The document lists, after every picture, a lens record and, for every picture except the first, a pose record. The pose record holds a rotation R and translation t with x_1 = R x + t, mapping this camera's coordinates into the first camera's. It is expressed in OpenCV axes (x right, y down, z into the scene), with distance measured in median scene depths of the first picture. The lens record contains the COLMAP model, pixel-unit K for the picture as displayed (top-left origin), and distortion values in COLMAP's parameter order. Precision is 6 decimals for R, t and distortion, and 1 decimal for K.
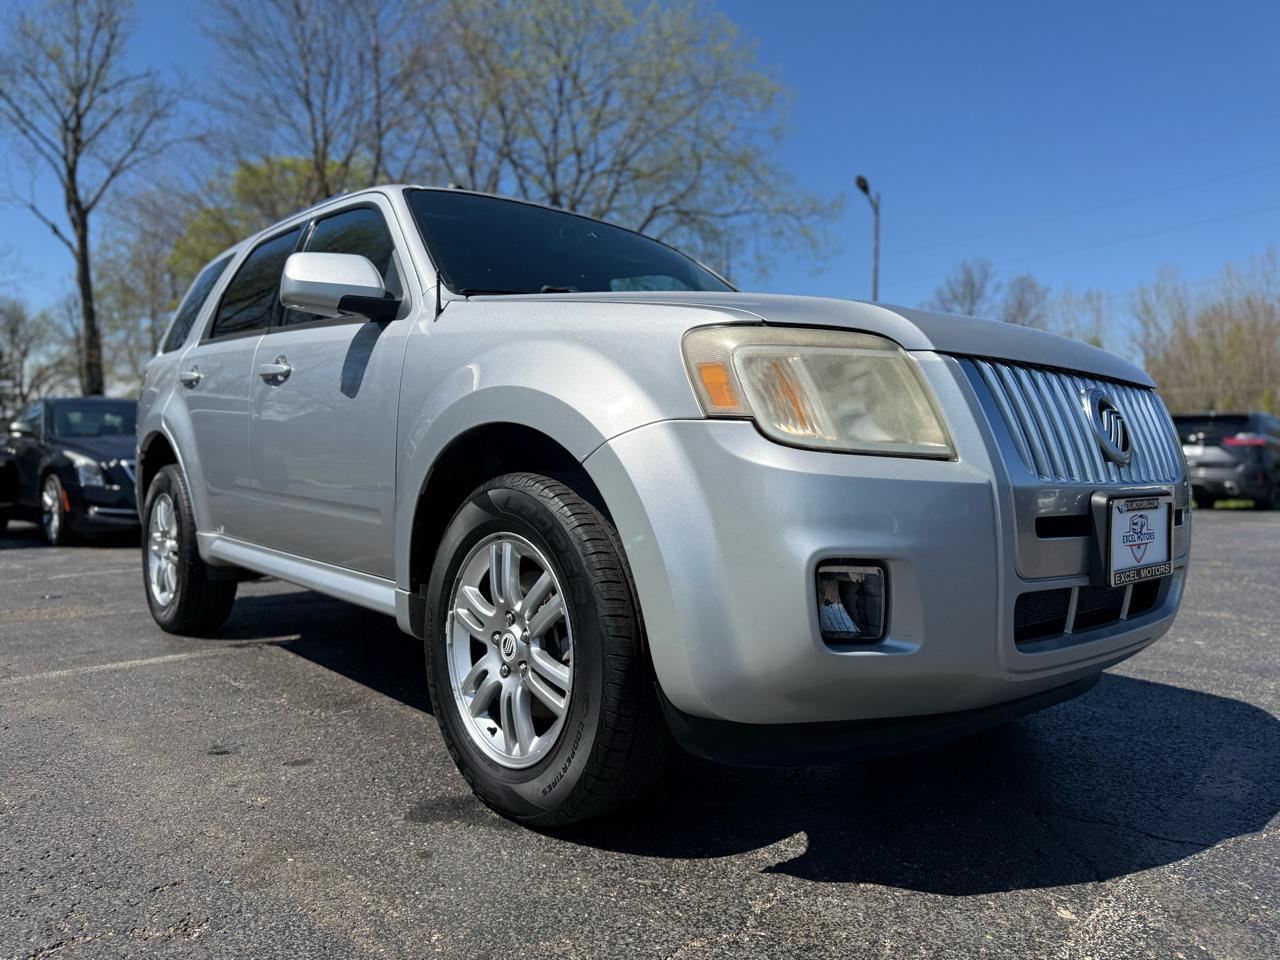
lens RADIAL K [[907.6, 0, 630.7], [0, 907.6, 469.4], [0, 0, 1]] dist [0.020153, -0.029376]
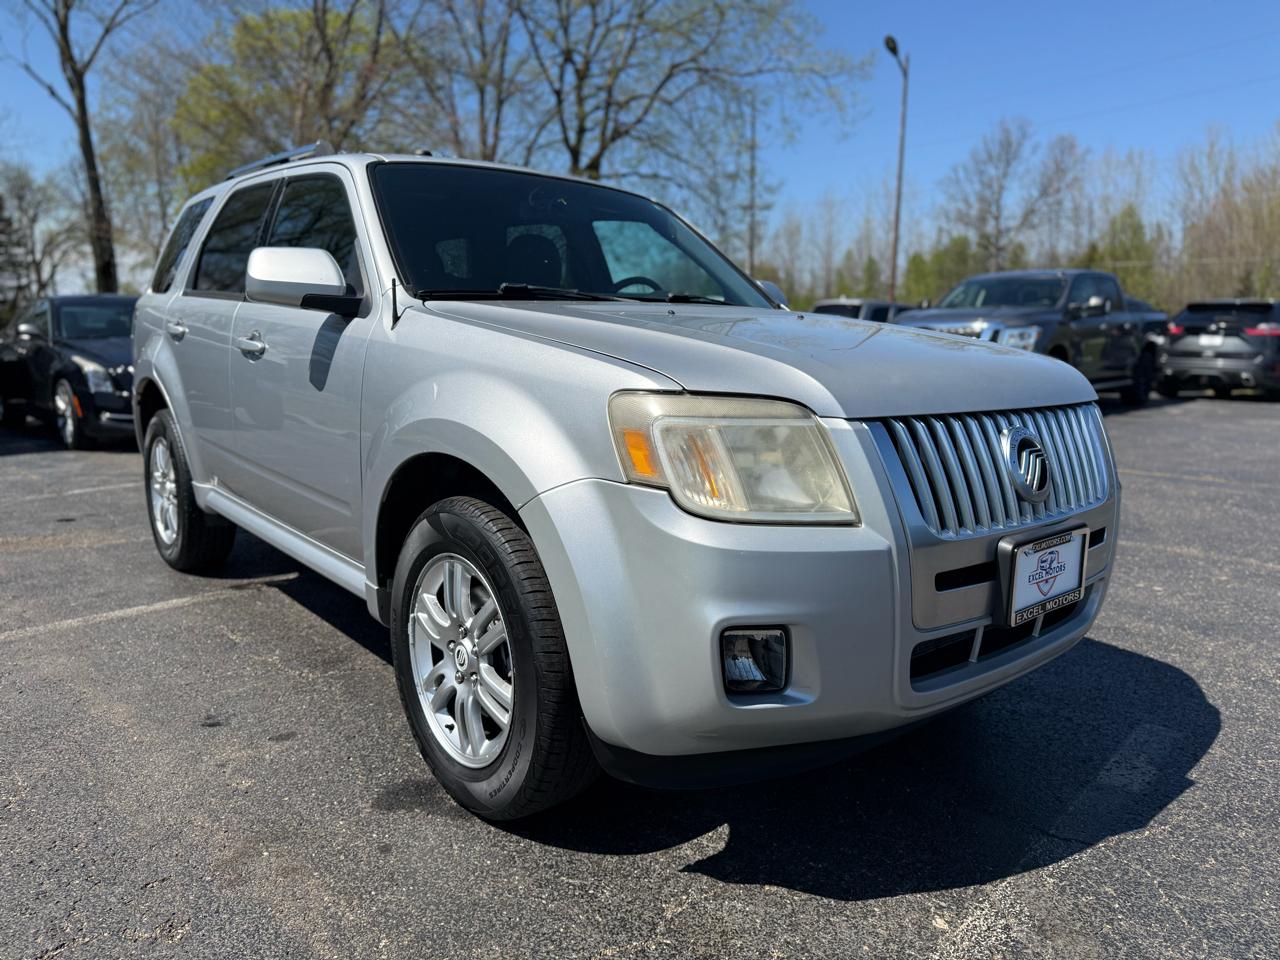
lens RADIAL K [[907.6, 0, 634.6], [0, 907.6, 471.7], [0, 0, 1]] dist [0.020153, -0.029376]
pose [[0.999823, 0.005673, -0.017917, 0.054878], [-0.002946, 0.988873, 0.148731, -0.112795], [0.018562, -0.148652, 0.988715, -0.022041]]
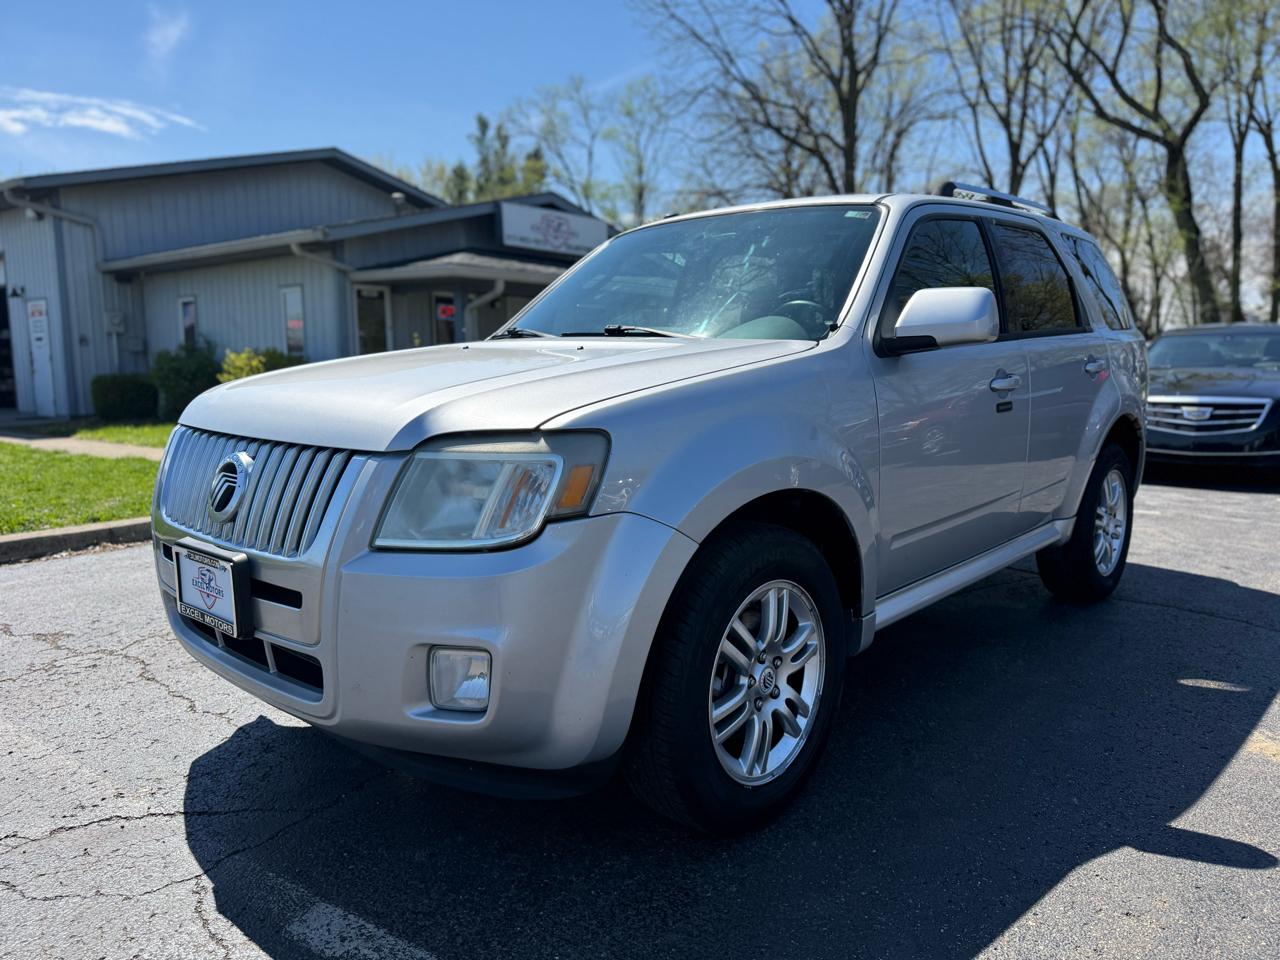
lens RADIAL K [[907.6, 0, 650.8], [0, 907.6, 487.8], [0, 0, 1]] dist [0.020153, -0.029376]
pose [[0.117555, 0.133585, -0.984041, 0.984610], [0.001660, 0.990883, 0.134713, -0.114748], [0.993065, -0.017470, 0.116261, 0.810274]]
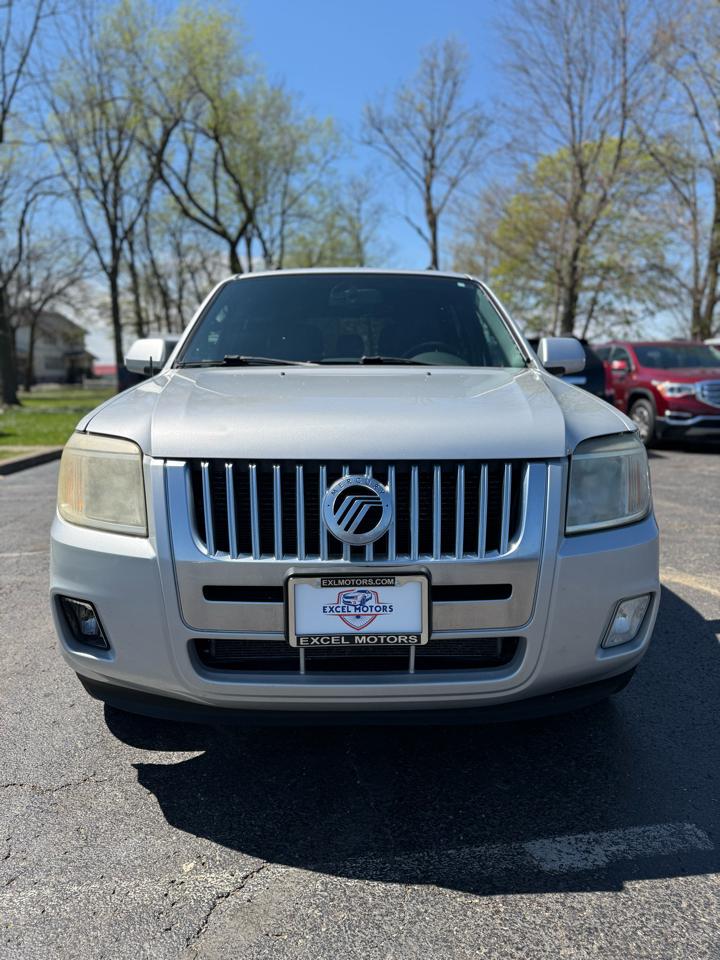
lens RADIAL K [[680.7, 0, 356.5], [0, 680.7, 469.5], [0, 0, 1]] dist [0.020153, -0.029376]
pose [[0.763675, 0.074044, -0.641341, 0.627233], [0.010172, 0.991898, 0.126629, -0.120627], [0.645521, -0.103227, 0.756734, 0.206527]]
